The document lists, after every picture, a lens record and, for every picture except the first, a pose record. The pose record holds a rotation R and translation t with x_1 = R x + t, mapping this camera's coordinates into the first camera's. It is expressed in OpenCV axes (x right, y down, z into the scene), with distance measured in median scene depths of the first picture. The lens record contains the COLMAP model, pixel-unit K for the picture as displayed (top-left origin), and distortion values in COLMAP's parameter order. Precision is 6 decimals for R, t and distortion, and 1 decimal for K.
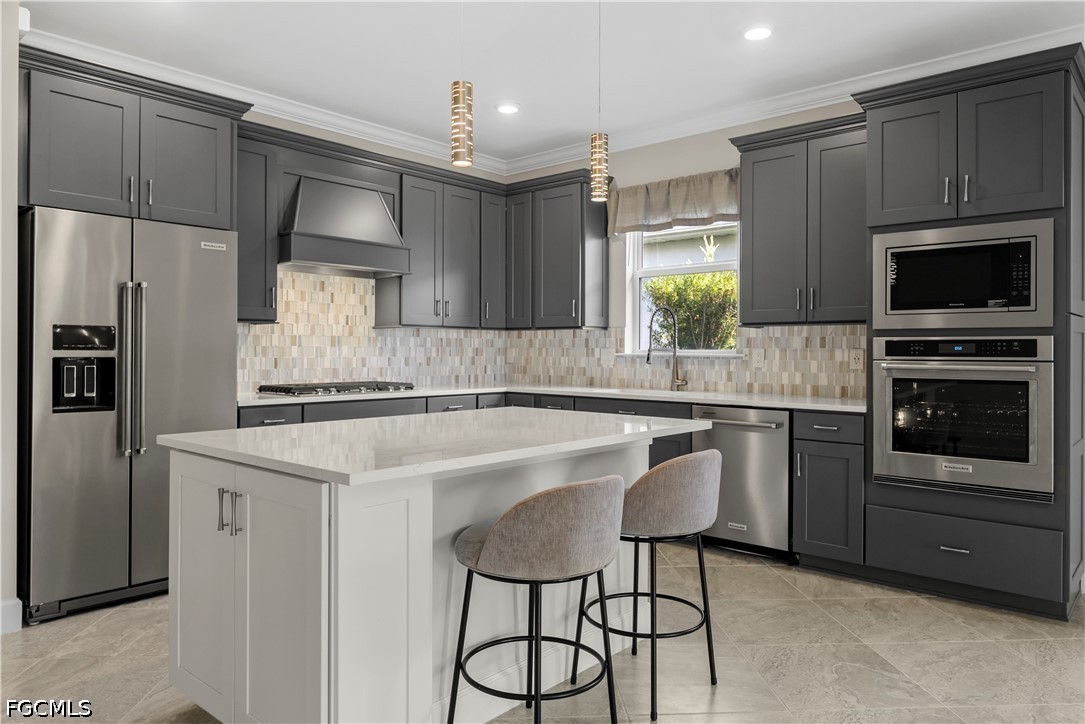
lens RADIAL K [[738.0, 0, 544.9], [0, 738.0, 356.9], [0, 0, 1]] dist [0.005572, 0.000047]
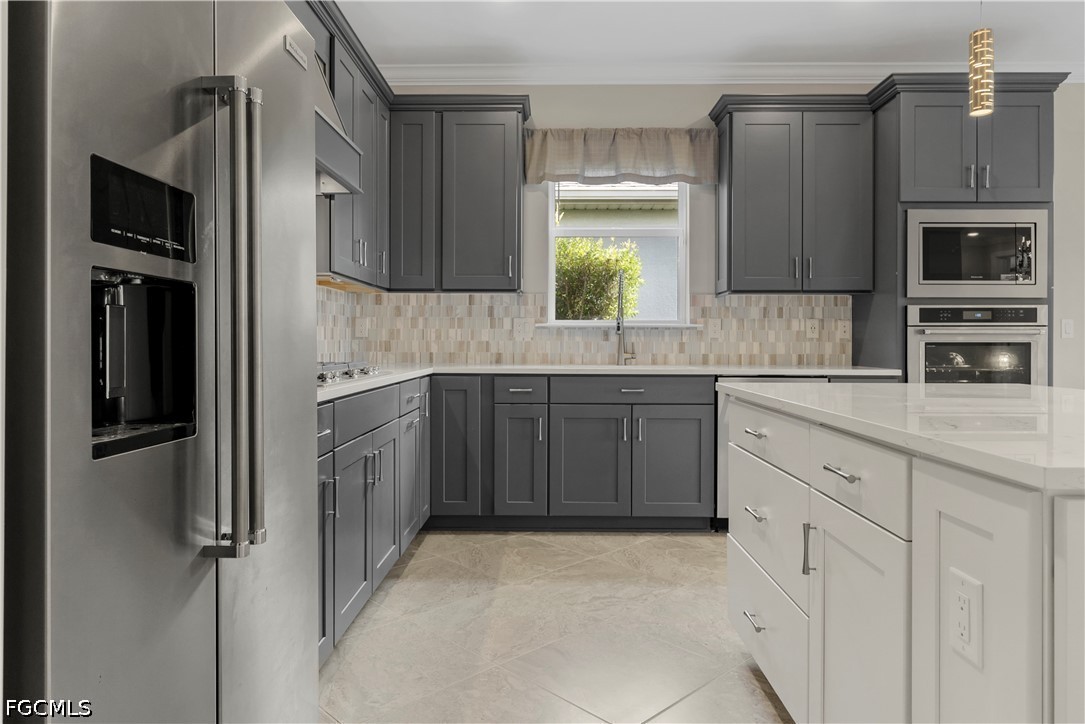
lens RADIAL K [[695.0, 0, 544.9], [0, 695.0, 343.3], [0, 0, 1]] dist [0.007443, 0.001802]
pose [[0.753136, -0.003008, 0.657859, -0.487264], [0.006028, 0.999979, -0.002329, 0.022525], [-0.657838, 0.005719, 0.753138, 0.461551]]
